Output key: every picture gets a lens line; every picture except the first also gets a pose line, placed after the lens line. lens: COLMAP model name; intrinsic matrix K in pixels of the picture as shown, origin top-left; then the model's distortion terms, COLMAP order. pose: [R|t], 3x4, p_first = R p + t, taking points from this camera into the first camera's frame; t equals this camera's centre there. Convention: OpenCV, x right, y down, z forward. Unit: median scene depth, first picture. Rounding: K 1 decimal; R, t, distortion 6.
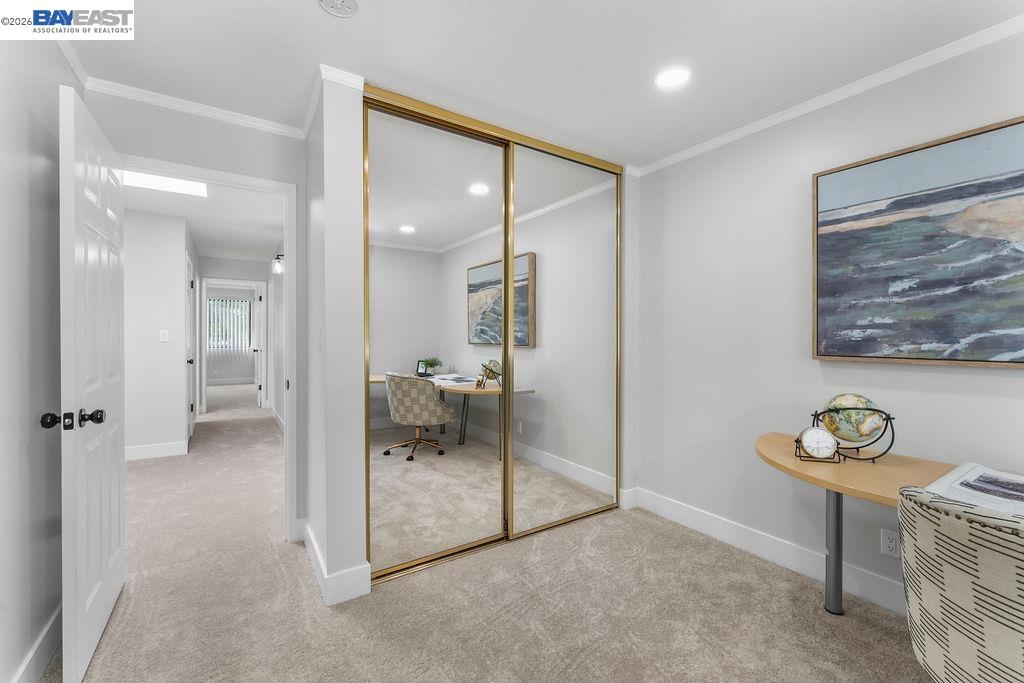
lens RADIAL K [[419.8, 0, 507.3], [0, 419.8, 339.2], [0, 0, 1]] dist [0.001182, -0.000123]
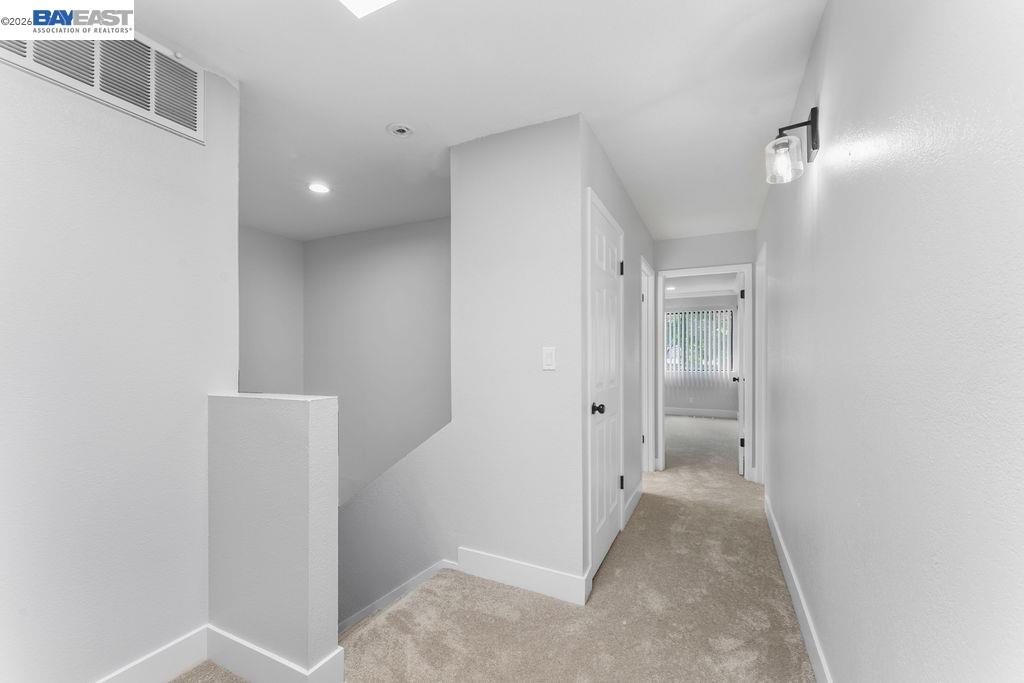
lens RADIAL K [[419.8, 0, 509.5], [0, 419.8, 351.1], [0, 0, 1]] dist [0.001182, -0.000123]
pose [[0.498126, -0.008842, -0.867060, -0.177070], [-0.007500, 0.999867, -0.014505, -0.003569], [0.867072, 0.013728, 0.497993, 0.312784]]
